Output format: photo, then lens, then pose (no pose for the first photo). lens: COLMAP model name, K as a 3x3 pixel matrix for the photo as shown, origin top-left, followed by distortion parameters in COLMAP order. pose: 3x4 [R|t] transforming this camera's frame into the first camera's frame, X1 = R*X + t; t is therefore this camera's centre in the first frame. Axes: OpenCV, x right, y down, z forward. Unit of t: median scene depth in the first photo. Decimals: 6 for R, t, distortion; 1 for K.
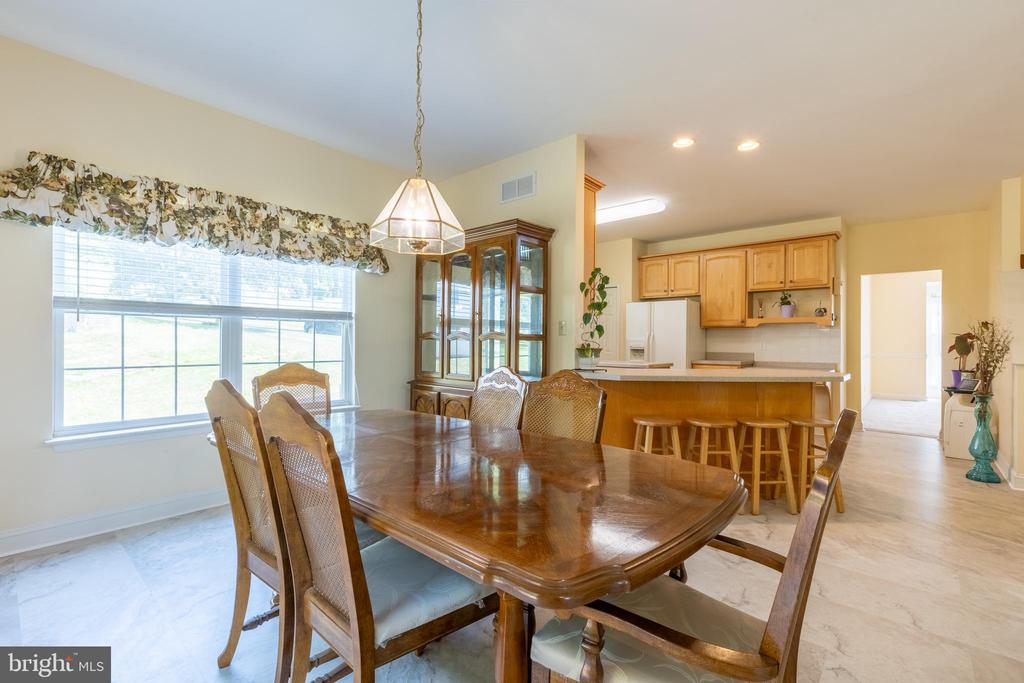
lens RADIAL K [[456.4, 0, 512.8], [0, 456.4, 341.8], [0, 0, 1]] dist [0.000982, -0.002571]
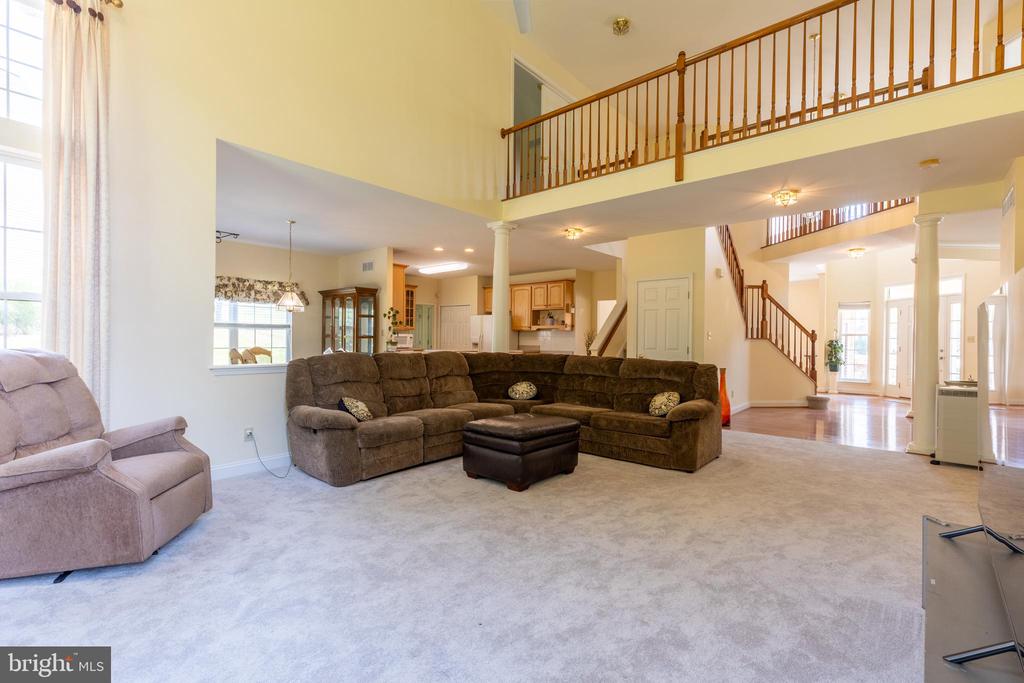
lens RADIAL K [[456.4, 0, 511.4], [0, 456.4, 341.6], [0, 0, 1]] dist [0.000982, -0.002571]
pose [[0.999983, 0.004867, 0.003316, 0.736157], [-0.004893, 0.999957, 0.007890, -0.008242], [-0.003278, -0.007906, 0.999963, -1.238177]]
